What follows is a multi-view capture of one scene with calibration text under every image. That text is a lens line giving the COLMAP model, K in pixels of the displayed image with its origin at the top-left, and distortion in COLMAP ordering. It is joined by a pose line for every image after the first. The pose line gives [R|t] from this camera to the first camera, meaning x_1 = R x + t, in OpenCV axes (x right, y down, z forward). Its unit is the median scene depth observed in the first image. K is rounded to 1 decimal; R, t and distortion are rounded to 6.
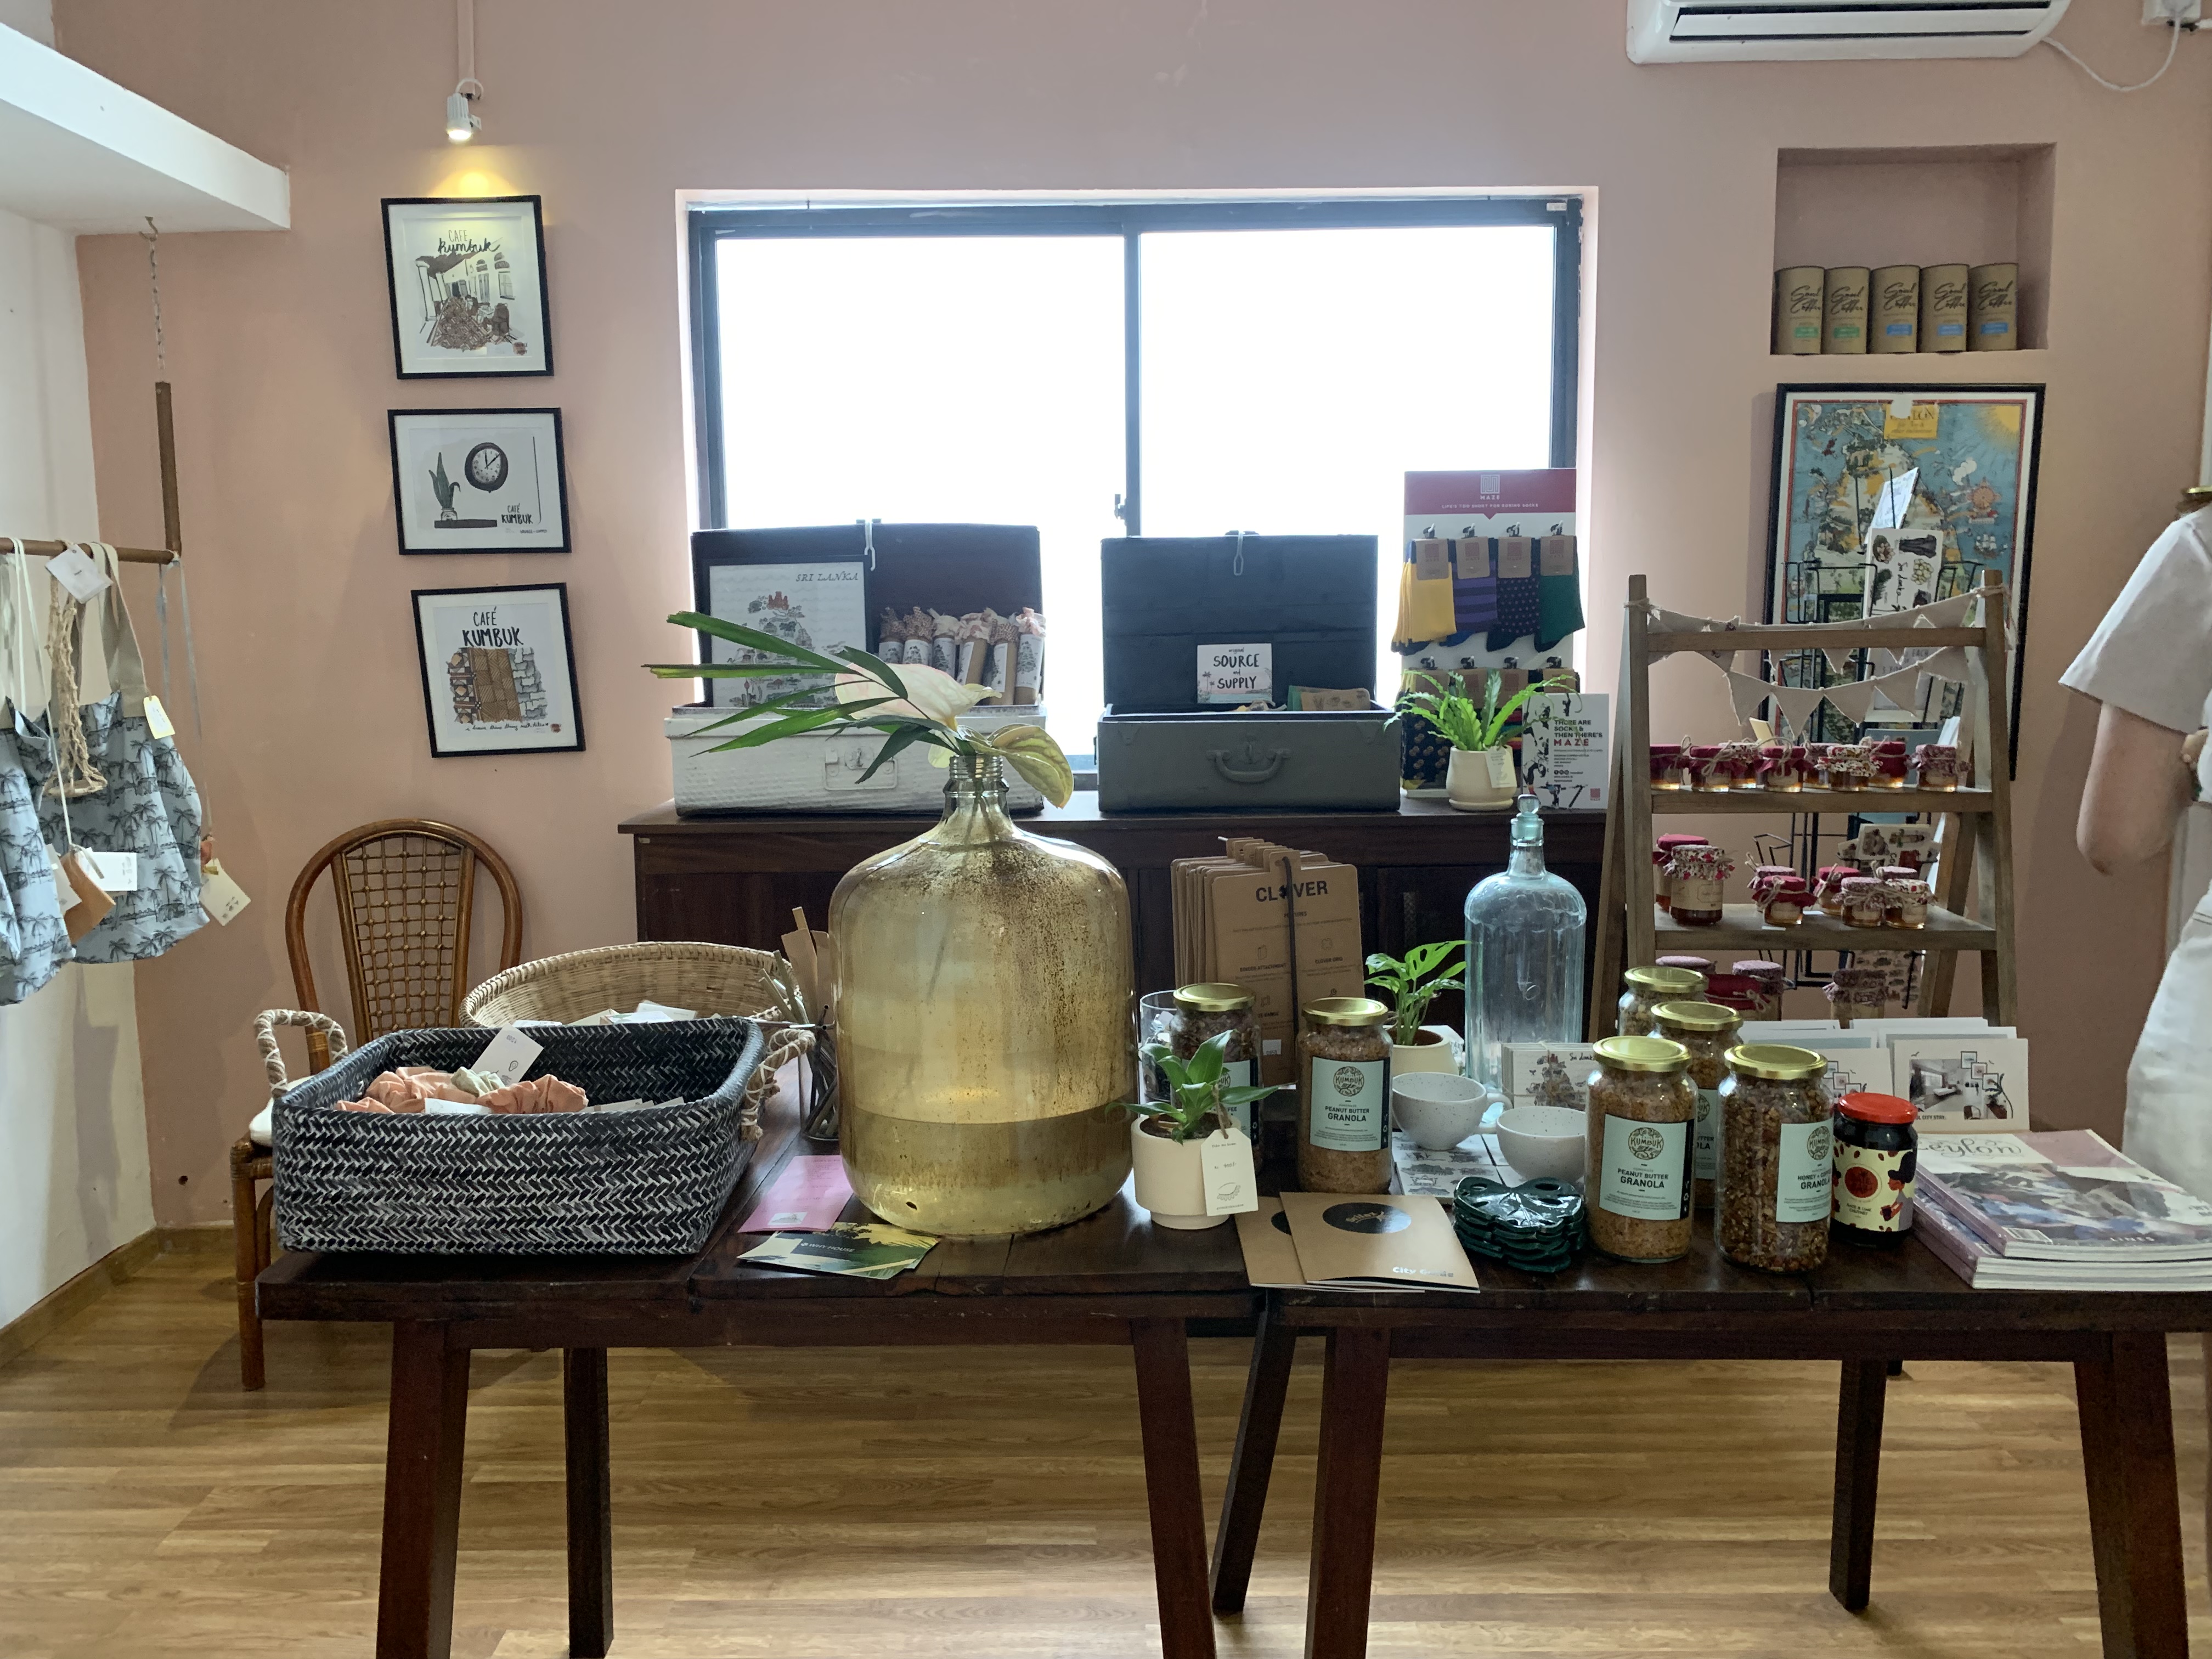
lens RADIAL K [[1689.8, 0, 1111.9], [0, 1689.8, 828.9], [0, 0, 1]] dist [0.022381, -0.023858]
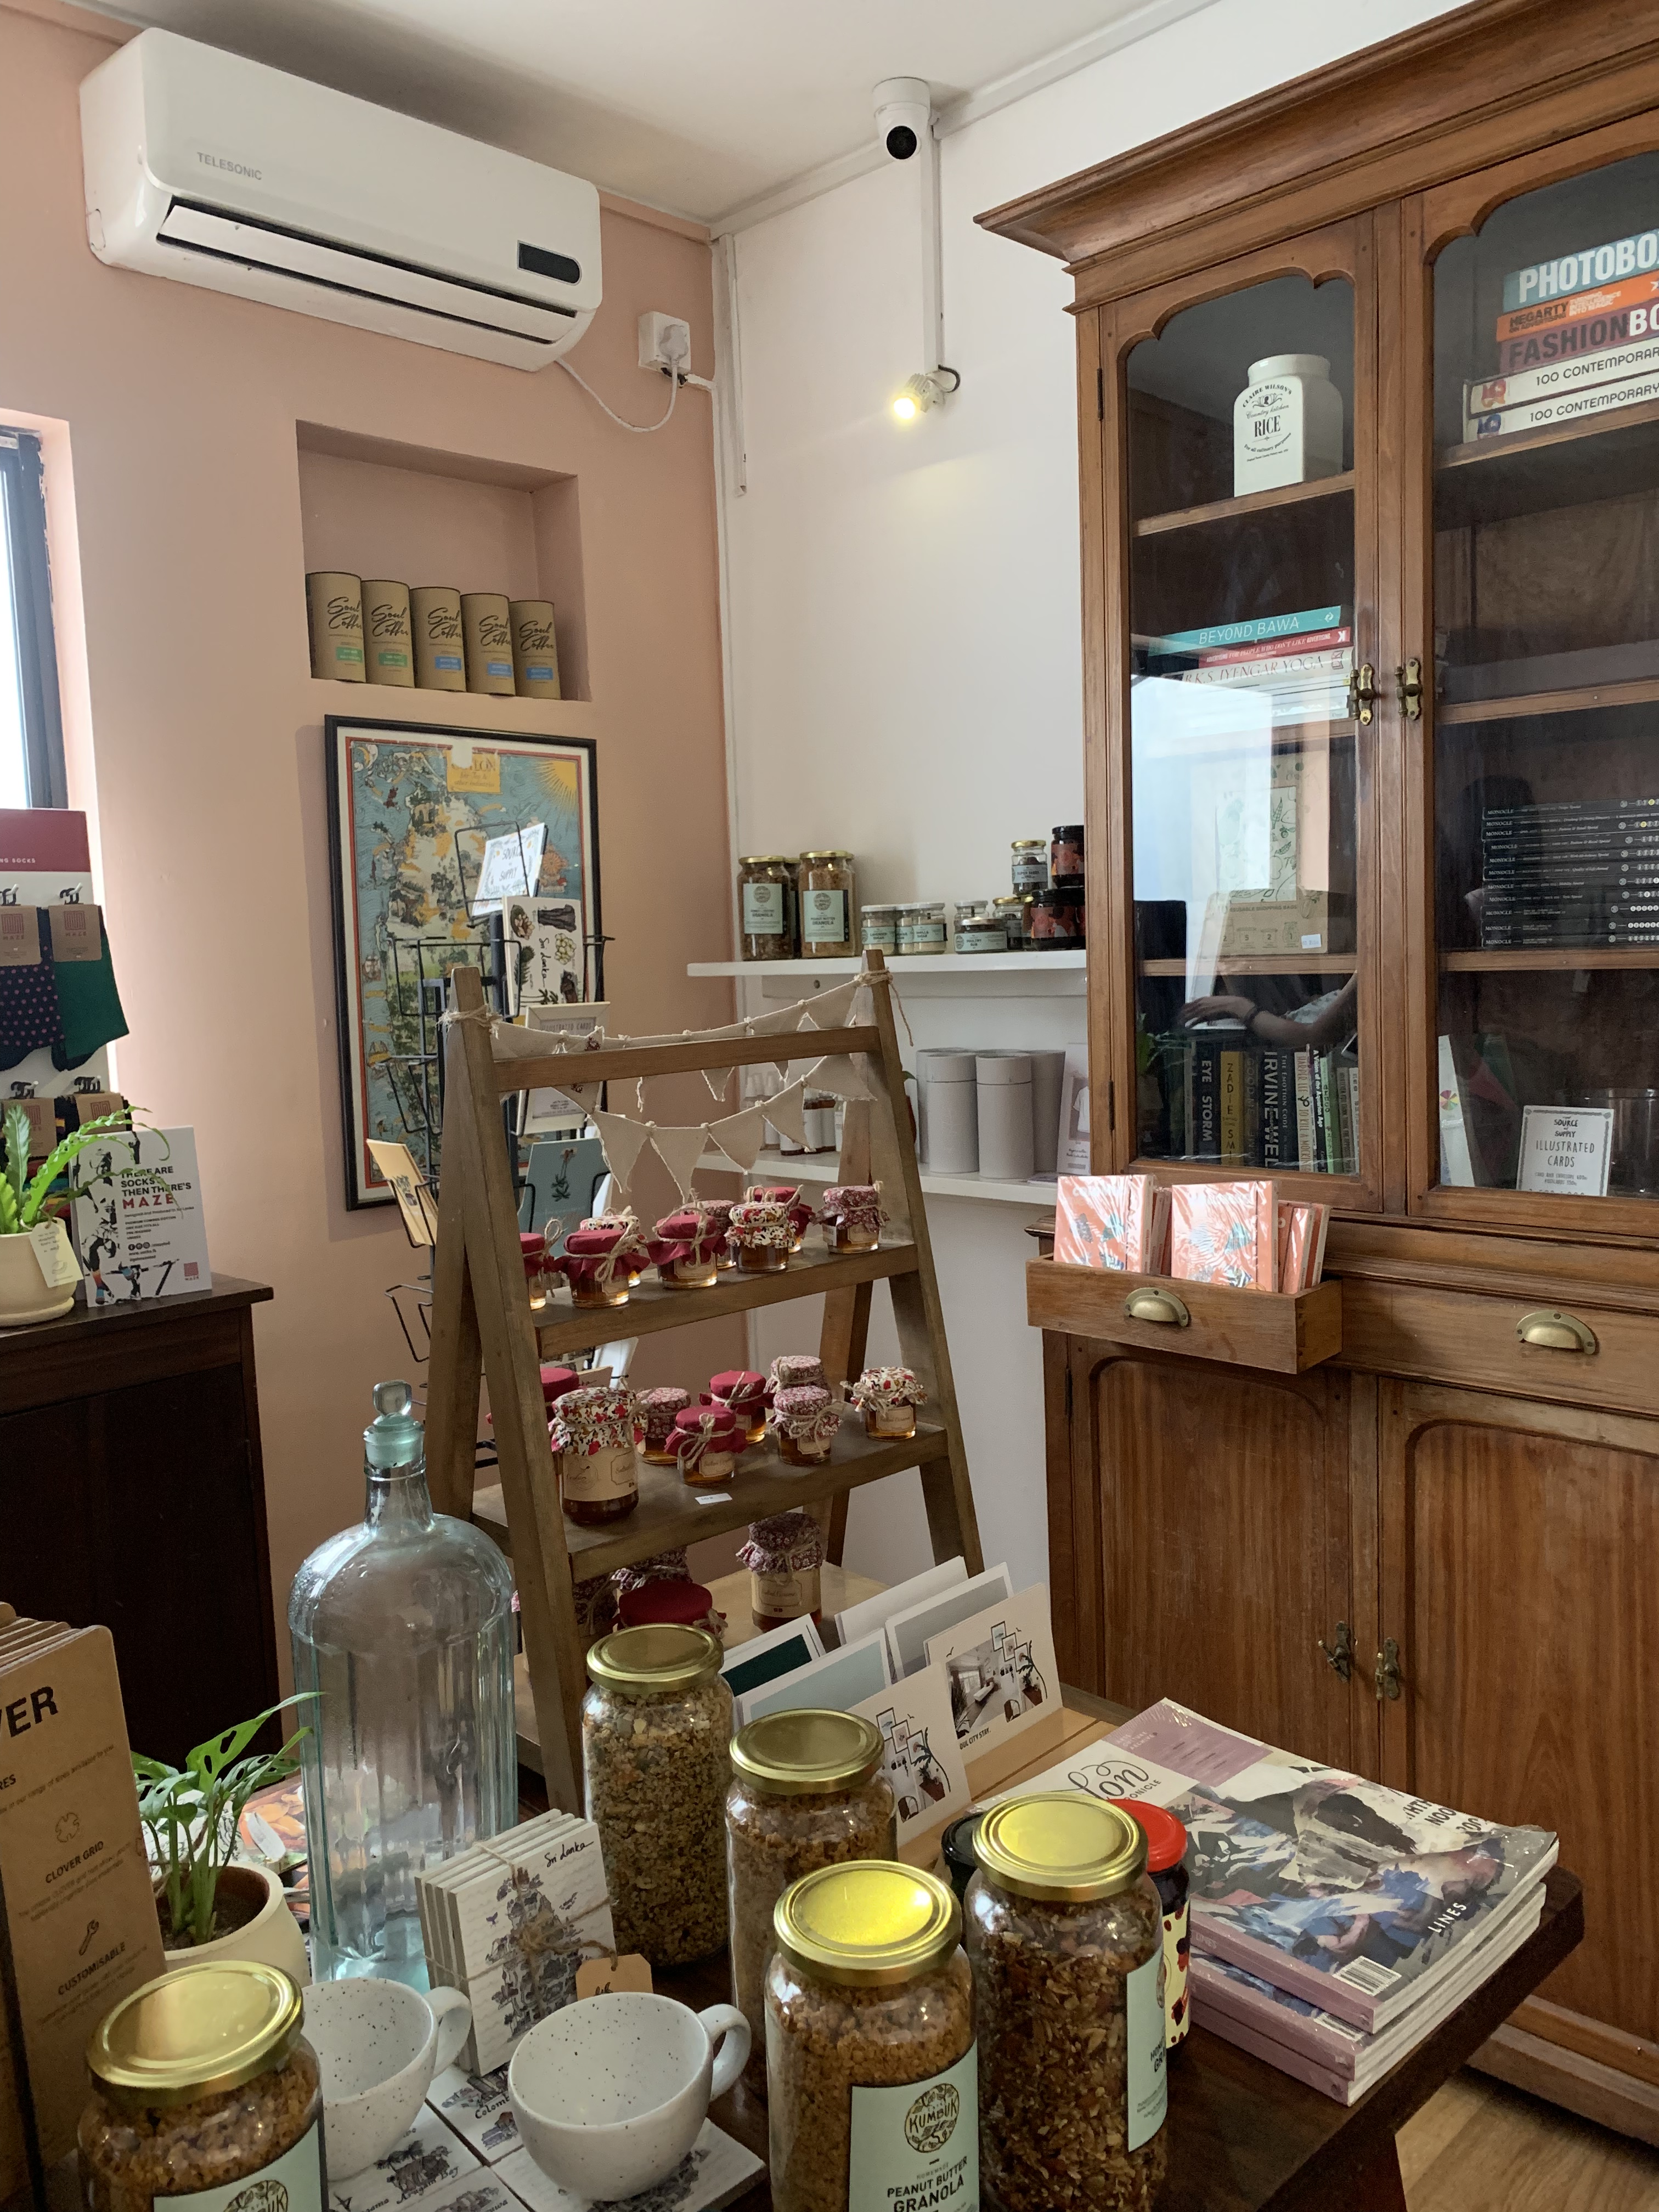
lens RADIAL K [[1689.8, 0, 810.9], [0, 1689.8, 1097.4], [0, 0, 1]] dist [0.022381, -0.023858]
pose [[0.709933, -0.079735, 0.699741, -0.014971], [0.121707, 0.992512, -0.010383, -0.049329], [-0.693674, 0.092534, 0.714321, 0.293661]]
